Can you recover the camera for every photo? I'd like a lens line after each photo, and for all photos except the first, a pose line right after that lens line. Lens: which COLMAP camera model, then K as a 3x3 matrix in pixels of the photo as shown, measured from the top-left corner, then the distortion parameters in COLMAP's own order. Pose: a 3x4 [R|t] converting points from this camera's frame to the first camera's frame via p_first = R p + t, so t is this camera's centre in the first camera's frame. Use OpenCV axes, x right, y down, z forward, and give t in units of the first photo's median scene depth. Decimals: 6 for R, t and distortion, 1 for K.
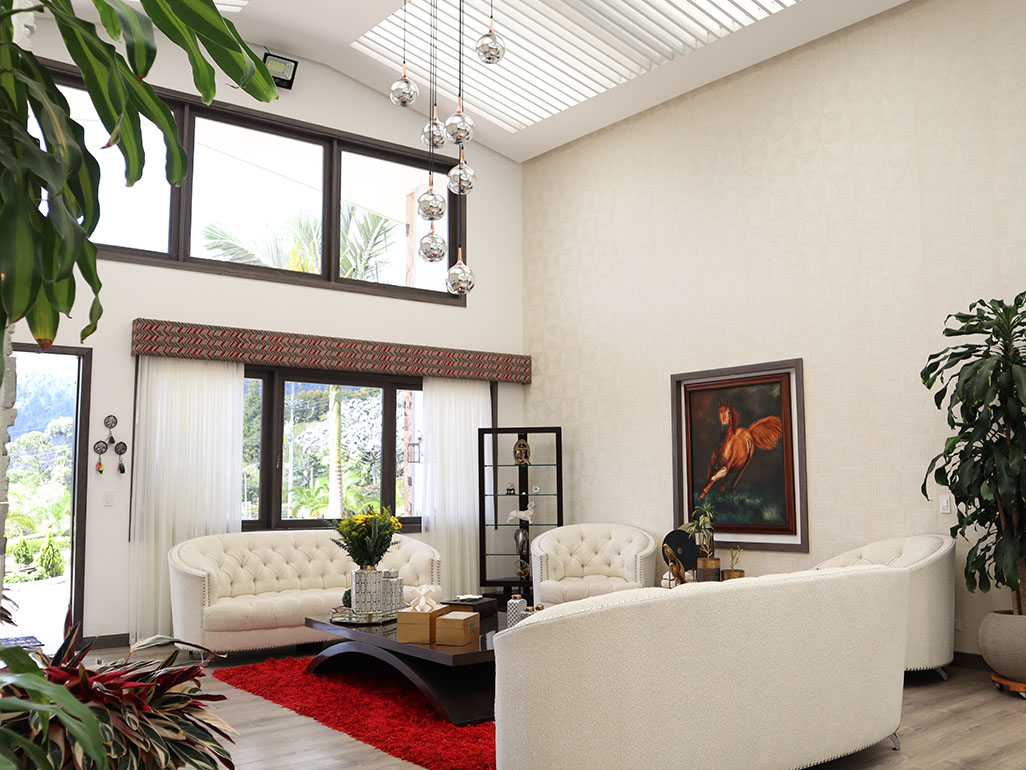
lens RADIAL K [[957.3, 0, 513.0], [0, 957.3, 385.0], [0, 0, 1]] dist [-0.005246, -0.004719]
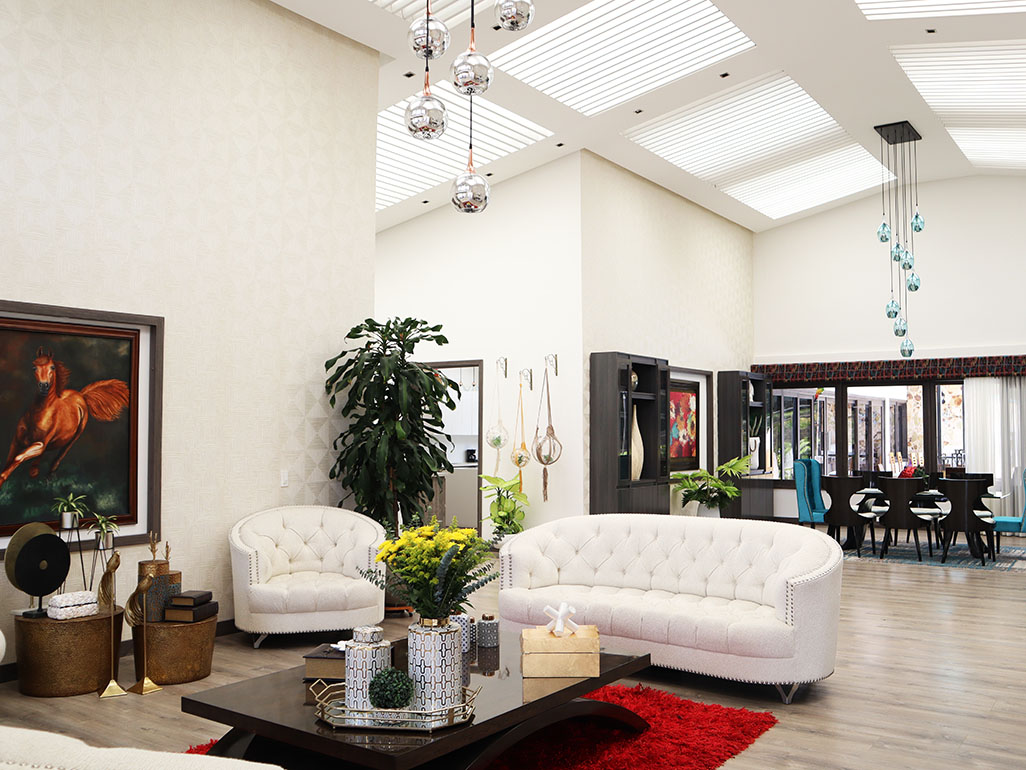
lens RADIAL K [[957.3, 0, 513.0], [0, 957.3, 385.0], [0, 0, 1]] dist [-0.005246, -0.004719]
pose [[-0.272639, 0.063070, 0.960047, -0.574039], [-0.089432, 0.991868, -0.090558, 0.077642], [-0.957951, -0.110549, -0.264781, 0.866808]]
